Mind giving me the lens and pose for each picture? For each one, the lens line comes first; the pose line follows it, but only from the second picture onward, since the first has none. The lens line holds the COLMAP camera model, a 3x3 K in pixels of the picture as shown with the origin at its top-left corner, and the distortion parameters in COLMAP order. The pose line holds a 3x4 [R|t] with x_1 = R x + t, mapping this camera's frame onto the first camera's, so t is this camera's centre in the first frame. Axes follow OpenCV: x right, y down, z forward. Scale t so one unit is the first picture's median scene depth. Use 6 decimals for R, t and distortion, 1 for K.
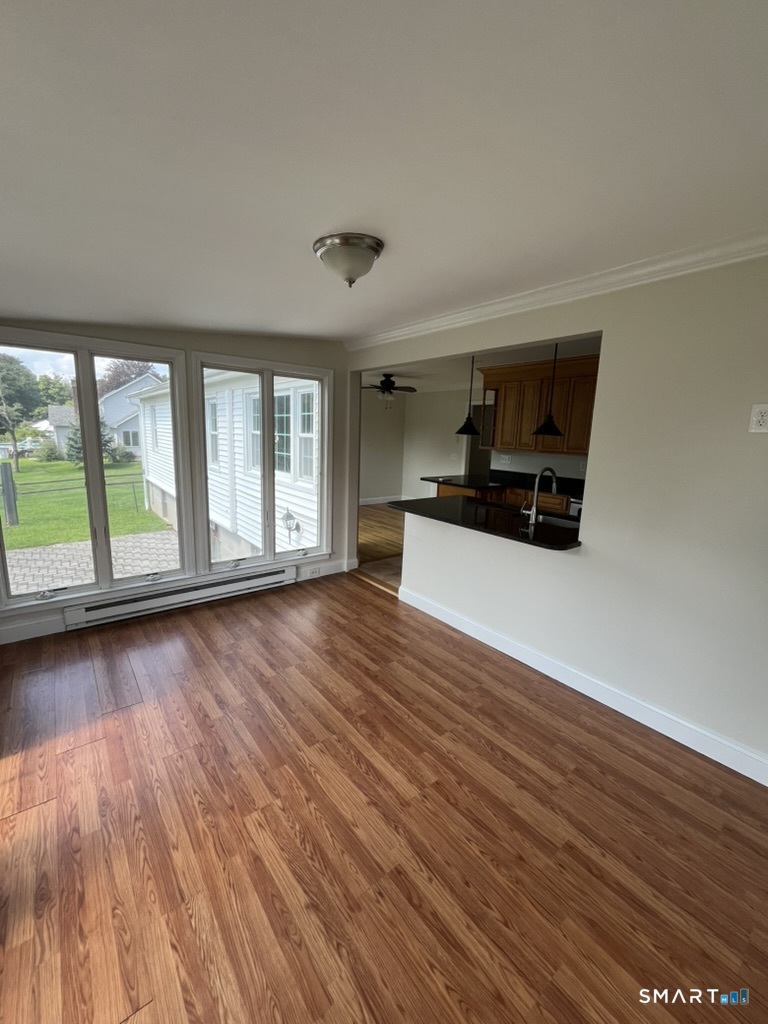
lens RADIAL K [[415.0, 0, 386.7], [0, 415.0, 508.1], [0, 0, 1]] dist [-0.003393, -0.000019]
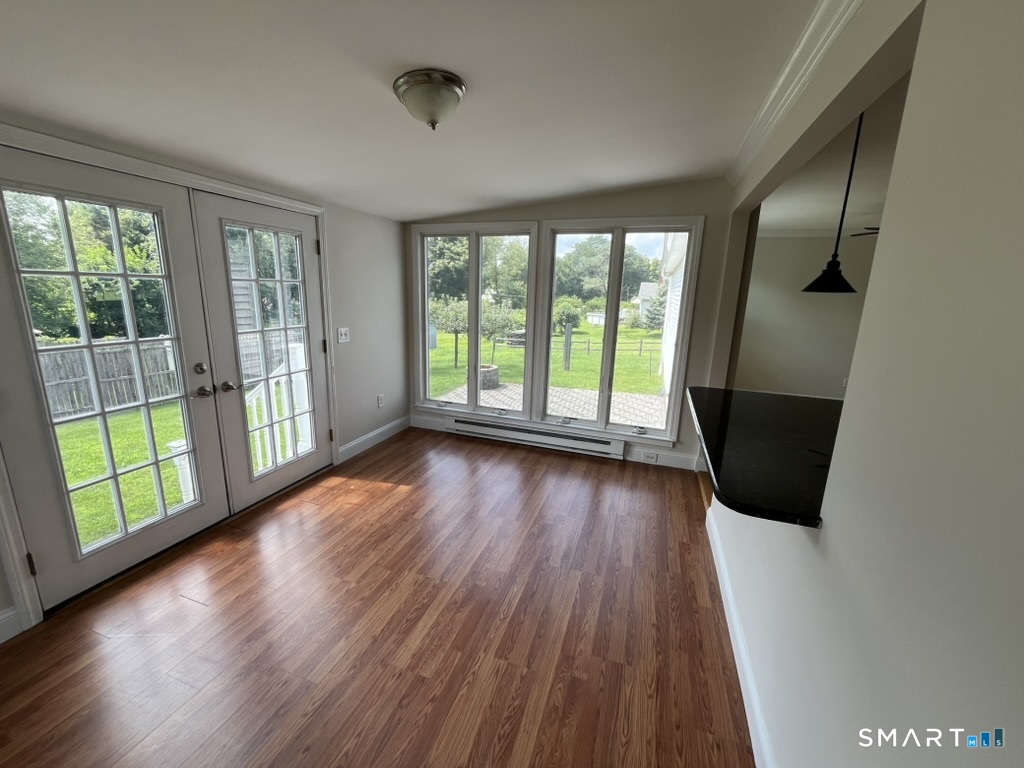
lens RADIAL K [[415.0, 0, 508.8], [0, 415.0, 383.9], [0, 0, 1]] dist [-0.003393, -0.000019]
pose [[0.523829, 0.167788, -0.835135, 0.442739], [-0.166342, 0.981683, 0.092894, -0.032106], [0.835424, 0.090257, 0.542144, 0.325401]]
